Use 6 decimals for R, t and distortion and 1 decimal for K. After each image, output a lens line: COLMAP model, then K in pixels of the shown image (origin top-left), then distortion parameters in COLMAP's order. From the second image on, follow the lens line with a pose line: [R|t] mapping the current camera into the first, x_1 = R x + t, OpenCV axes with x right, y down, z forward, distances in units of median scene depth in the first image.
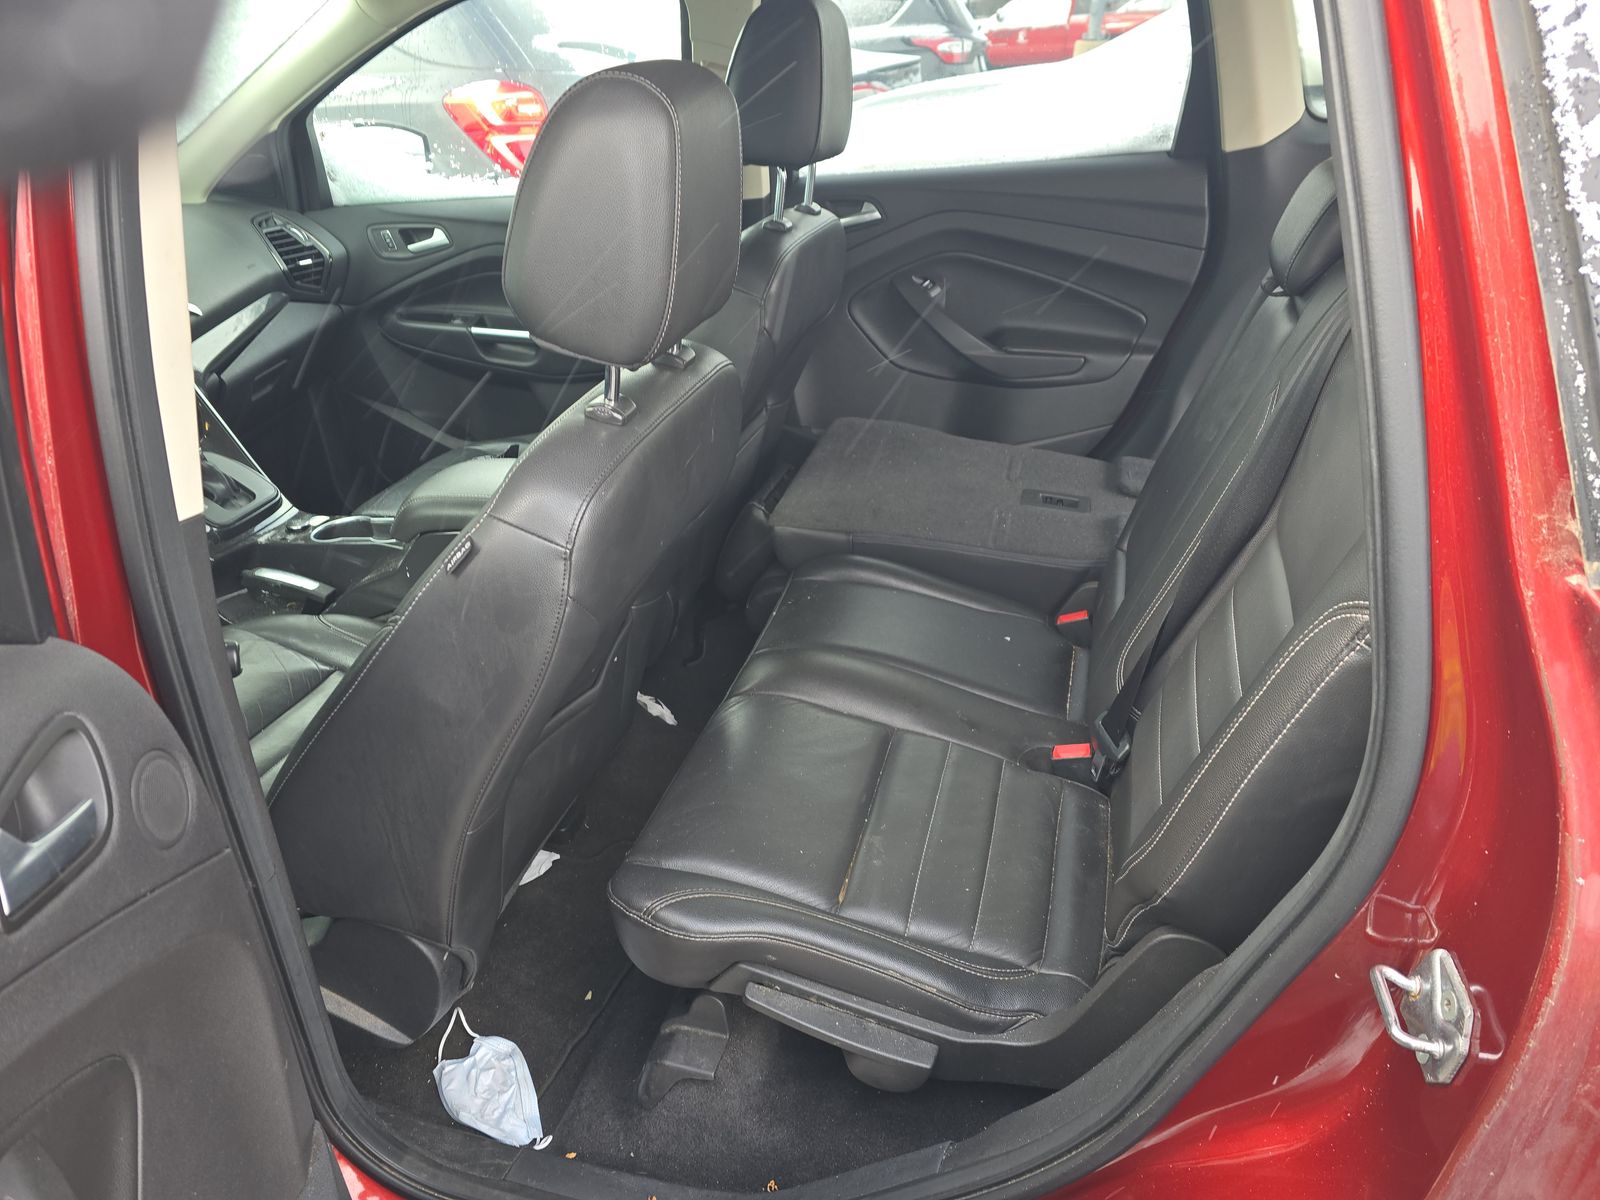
lens RADIAL K [[1061.5, 0, 800.4], [0, 1061.5, 616.6], [0, 0, 1]] dist [0.033206, -0.019810]
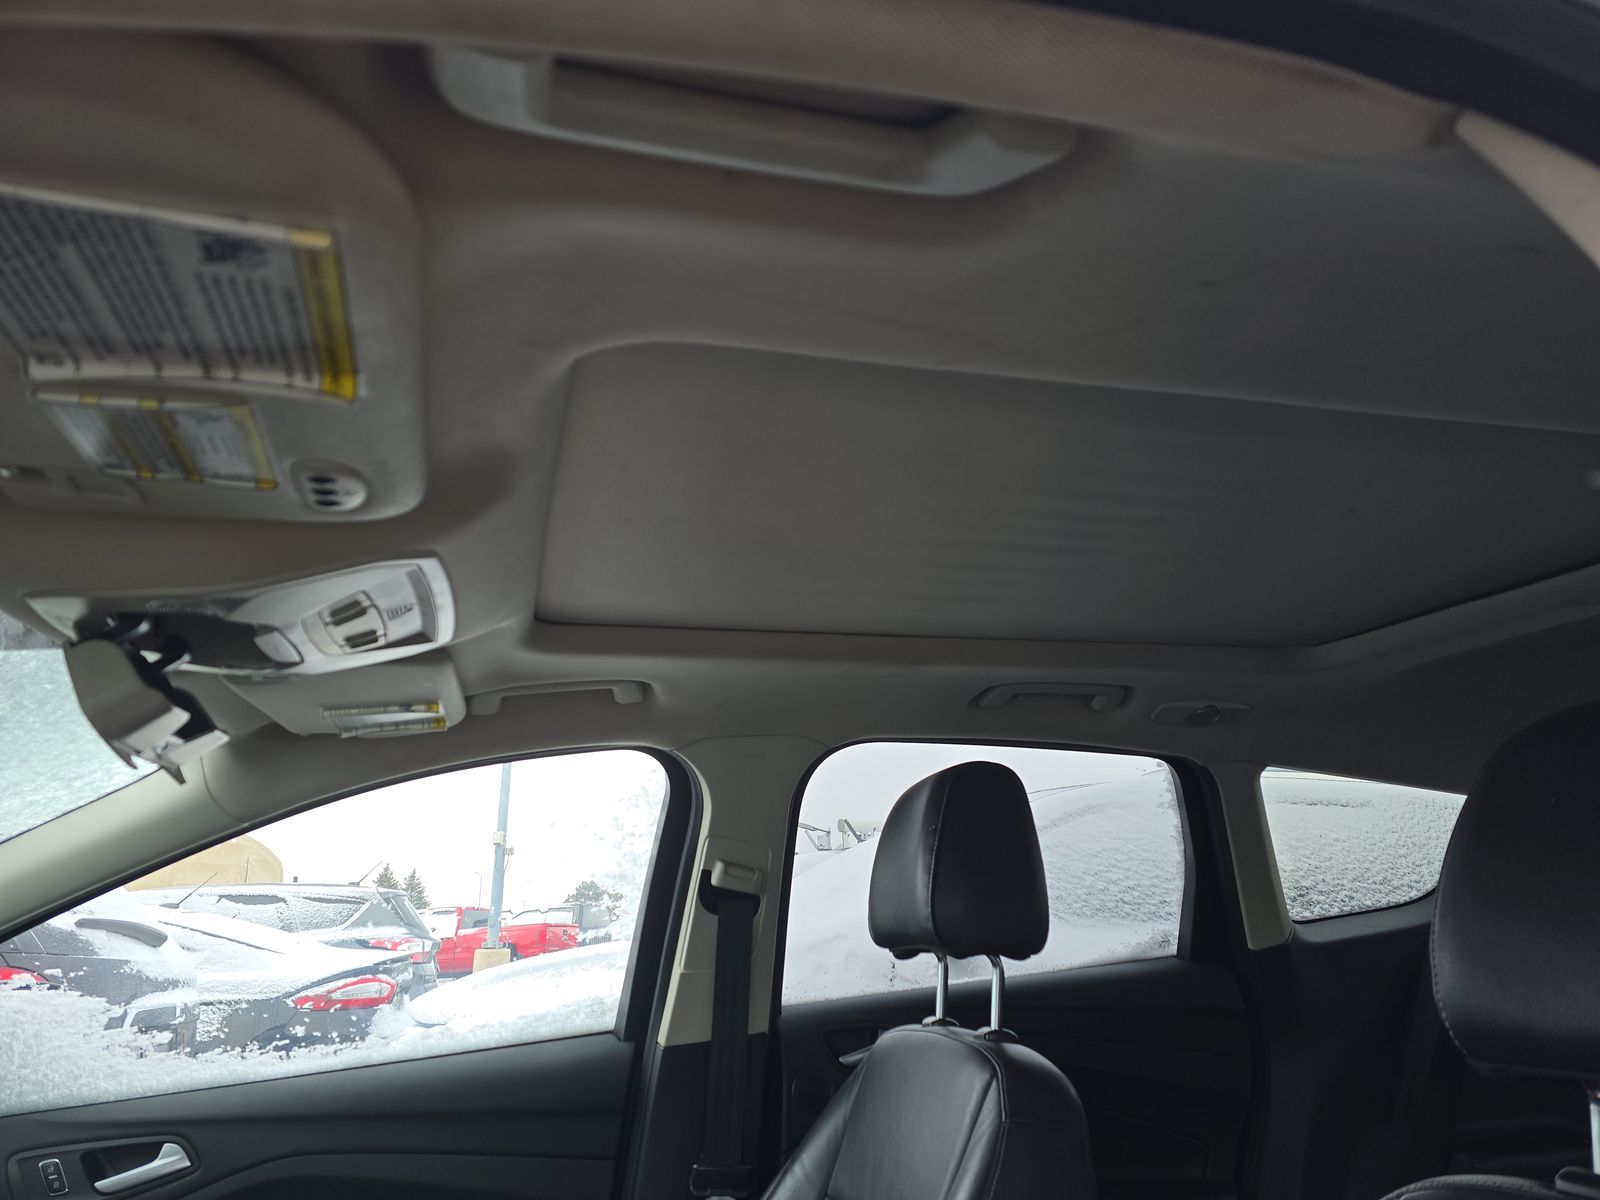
lens RADIAL K [[1061.5, 0, 800.4], [0, 1061.5, 616.6], [0, 0, 1]] dist [0.033206, -0.019810]
pose [[0.850840, 0.138186, 0.506929, -0.207583], [0.268446, 0.715045, -0.645482, -0.054593], [-0.451673, 0.685285, 0.571293, 0.174453]]
